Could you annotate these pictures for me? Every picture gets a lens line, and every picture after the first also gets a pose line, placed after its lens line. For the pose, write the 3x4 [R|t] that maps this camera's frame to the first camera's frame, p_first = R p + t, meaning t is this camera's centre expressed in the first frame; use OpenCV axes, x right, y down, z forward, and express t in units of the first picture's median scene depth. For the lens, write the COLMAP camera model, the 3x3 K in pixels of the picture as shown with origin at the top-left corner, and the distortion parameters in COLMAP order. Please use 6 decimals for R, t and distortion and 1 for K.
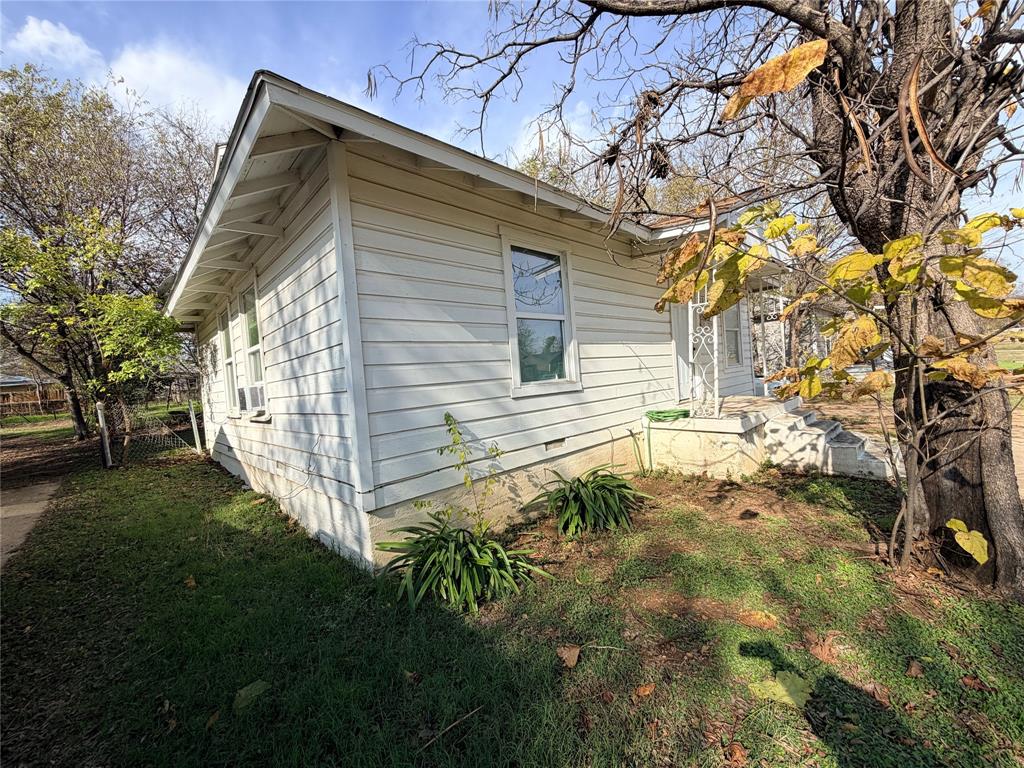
lens RADIAL K [[407.5, 0, 512.0], [0, 407.5, 384.0], [0, 0, 1]] dist [-0.001082, -0.000189]
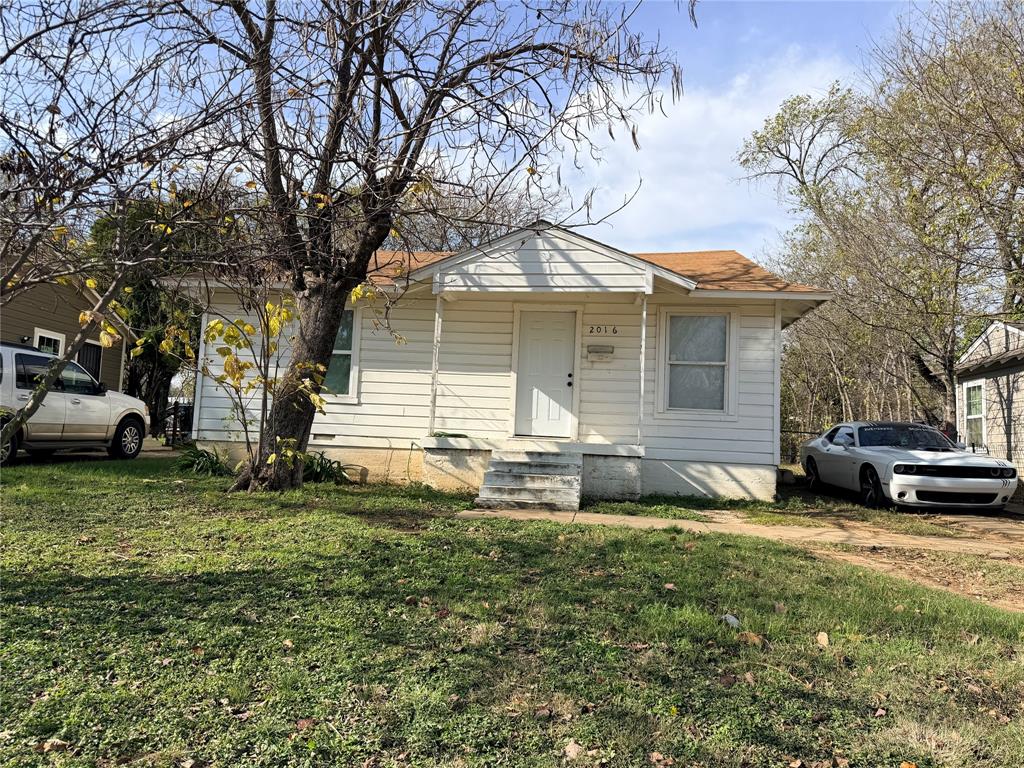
lens RADIAL K [[711.5, 0, 506.9], [0, 711.5, 384.2], [0, 0, 1]] dist [0.100738, -0.114981]
pose [[0.634791, 0.037752, -0.771761, 2.385444], [-0.107067, 0.993468, -0.039467, -0.011079], [0.765230, 0.107684, 0.634687, -0.156855]]
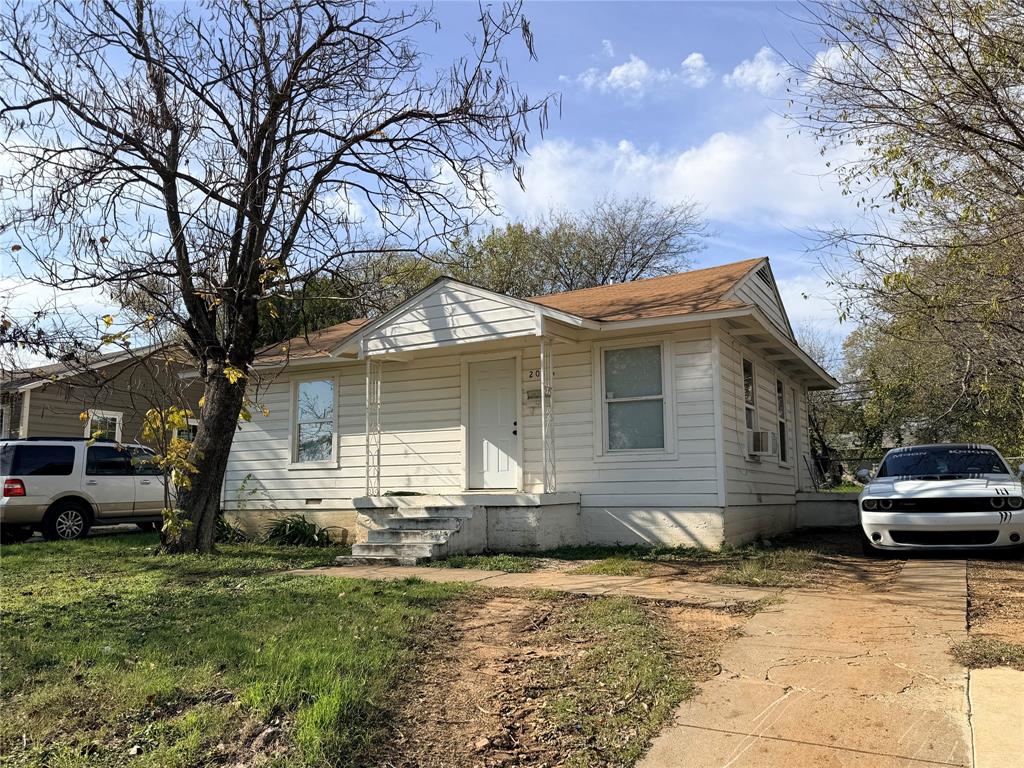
lens RADIAL K [[805.3, 0, 511.9], [0, 805.3, 380.1], [0, 0, 1]] dist [0.101059, -0.116184]
pose [[0.305514, -0.060247, -0.950280, 3.161539], [-0.028961, 0.996947, -0.072517, -0.108811], [0.951747, 0.049676, 0.302836, 0.710437]]
